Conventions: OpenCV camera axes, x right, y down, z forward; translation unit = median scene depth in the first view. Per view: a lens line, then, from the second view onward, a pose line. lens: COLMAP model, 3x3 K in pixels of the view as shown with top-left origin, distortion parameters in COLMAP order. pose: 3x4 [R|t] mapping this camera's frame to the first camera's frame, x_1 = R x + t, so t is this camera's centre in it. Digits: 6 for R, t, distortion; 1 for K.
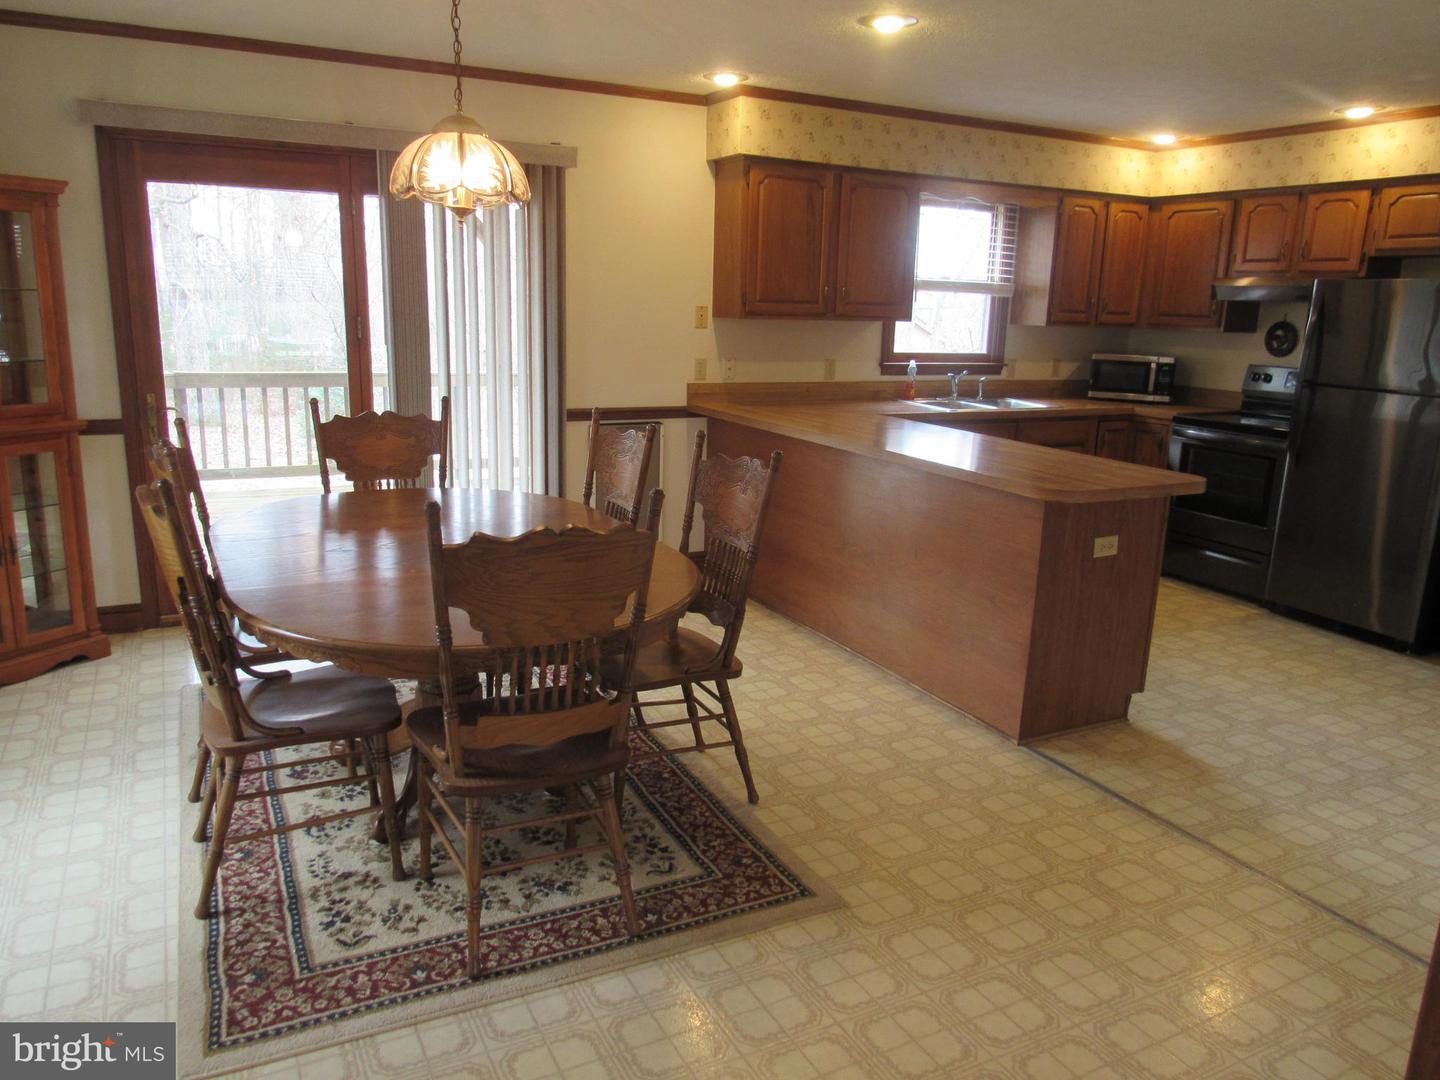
lens RADIAL K [[1041.1, 0, 720.0], [0, 1041.1, 540.0], [0, 0, 1]] dist [-0.031173, 0.025848]
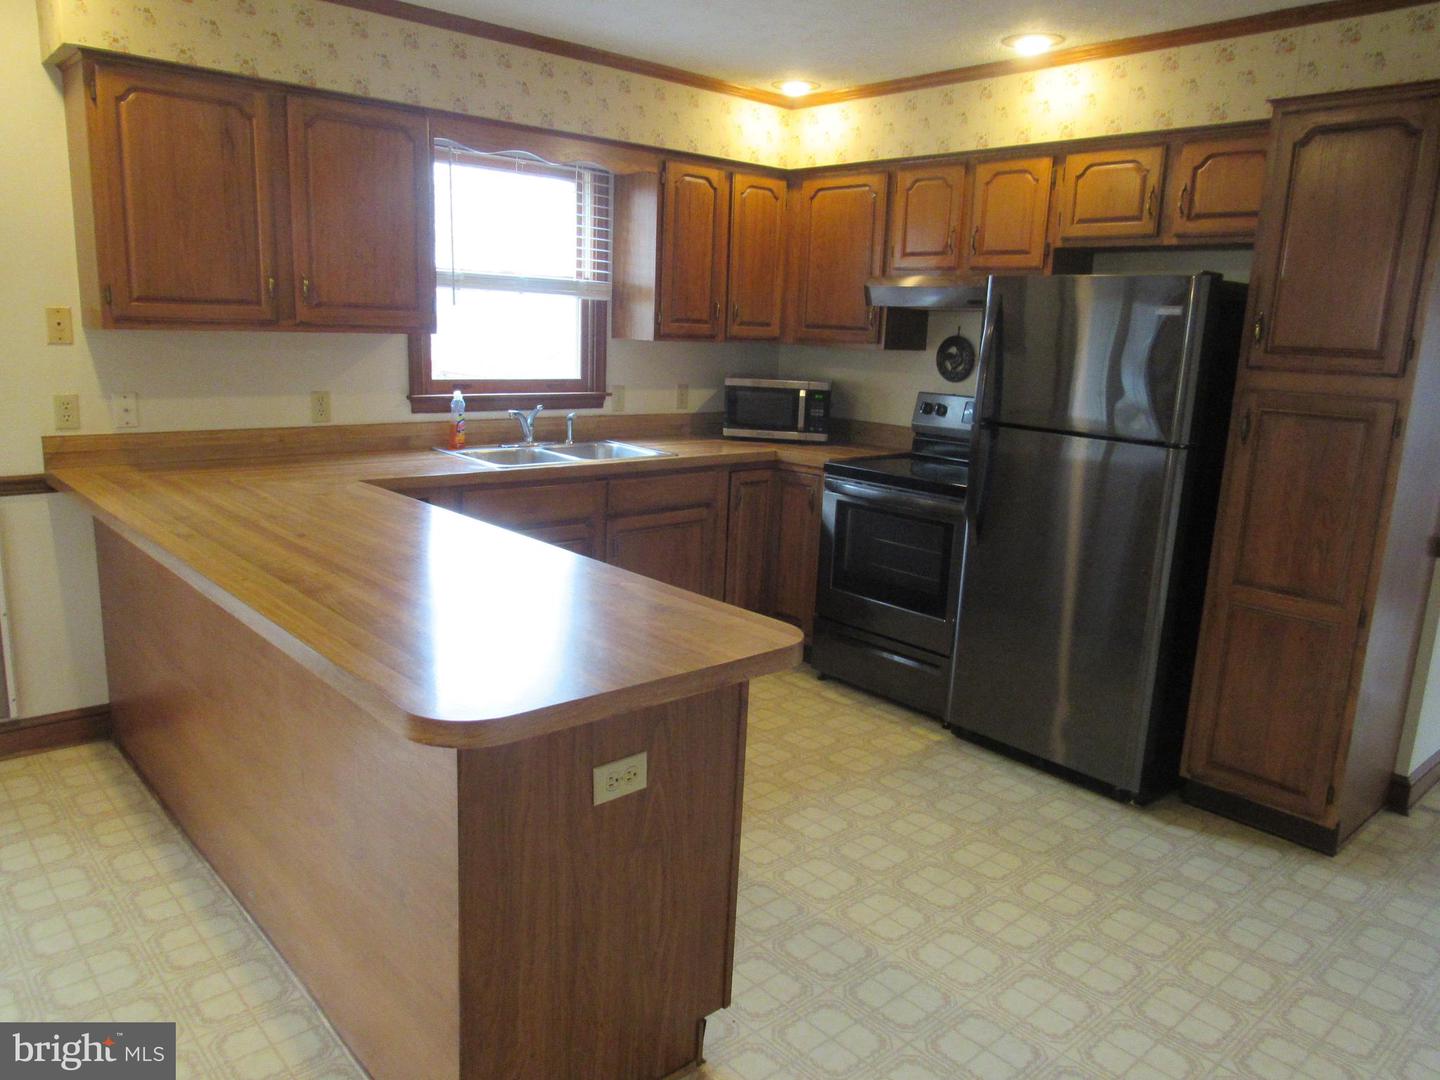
lens RADIAL K [[1037.4, 0, 720.0], [0, 1037.4, 540.0], [0, 0, 1]] dist [-0.037890, 0.004302]
pose [[0.968893, -0.041482, 0.243977, 0.191606], [0.044860, 0.998959, -0.008306, -0.065160], [-0.243378, 0.018992, 0.969745, 0.318918]]
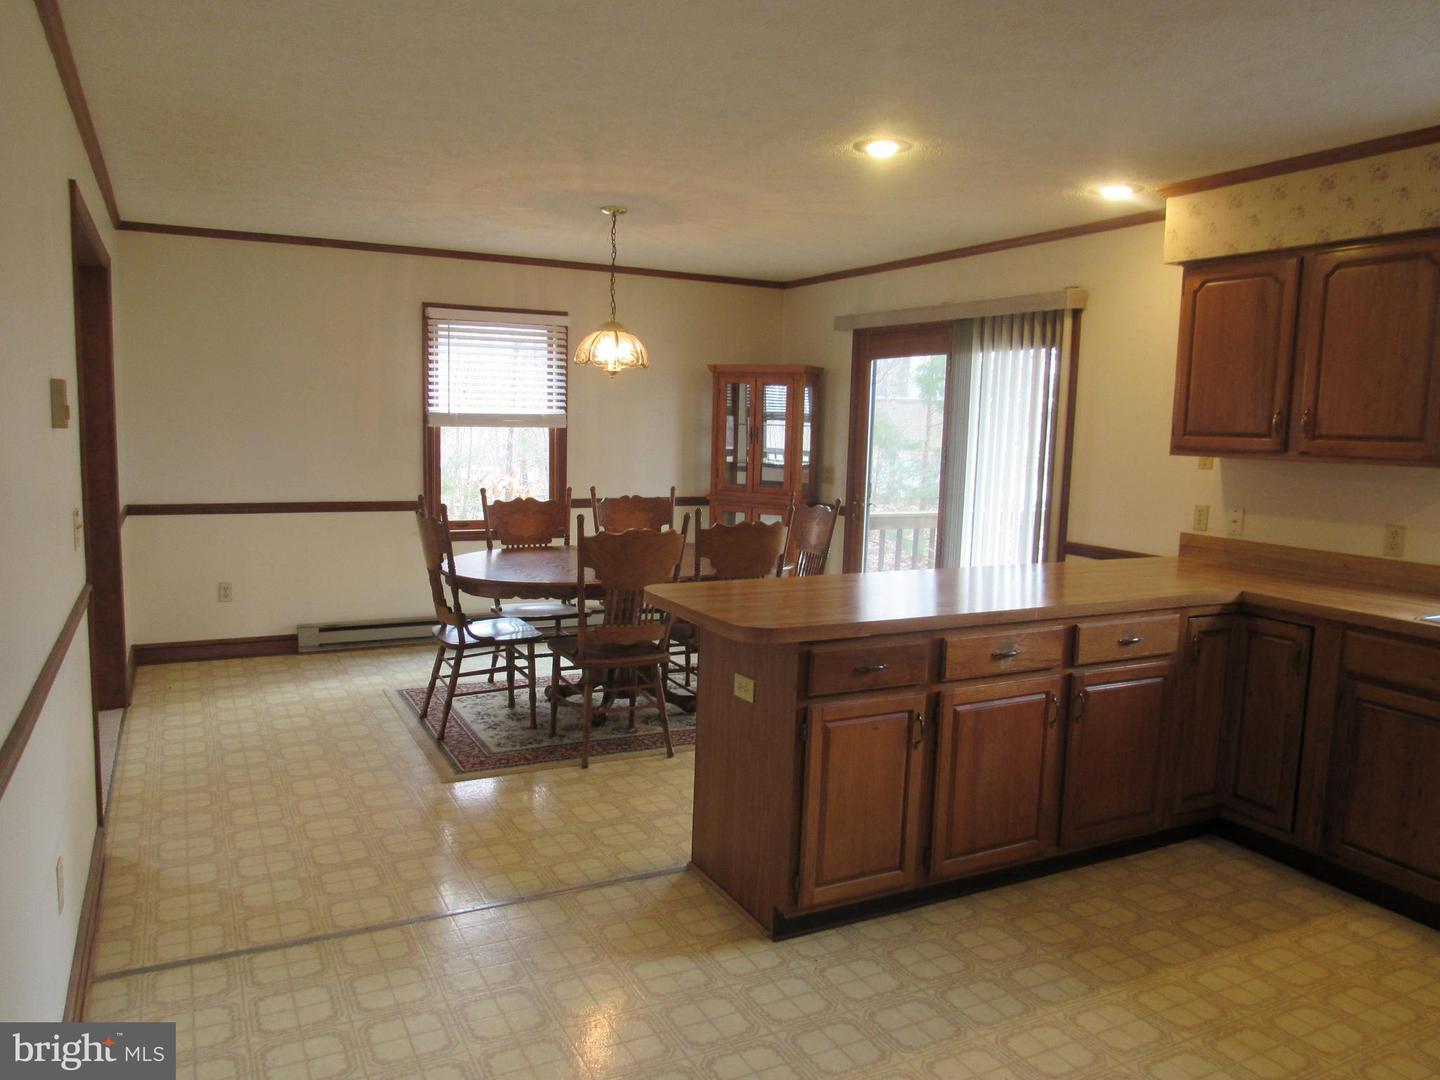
lens RADIAL K [[1049.6, 0, 697.6], [0, 1049.6, 530.3], [0, 0, 1]] dist [0.002223, 0.001076]
pose [[-0.021671, 0.074886, -0.996957, 0.780878], [-0.254913, 0.963818, 0.077938, -0.112760], [0.966721, 0.255826, -0.001797, 0.591894]]
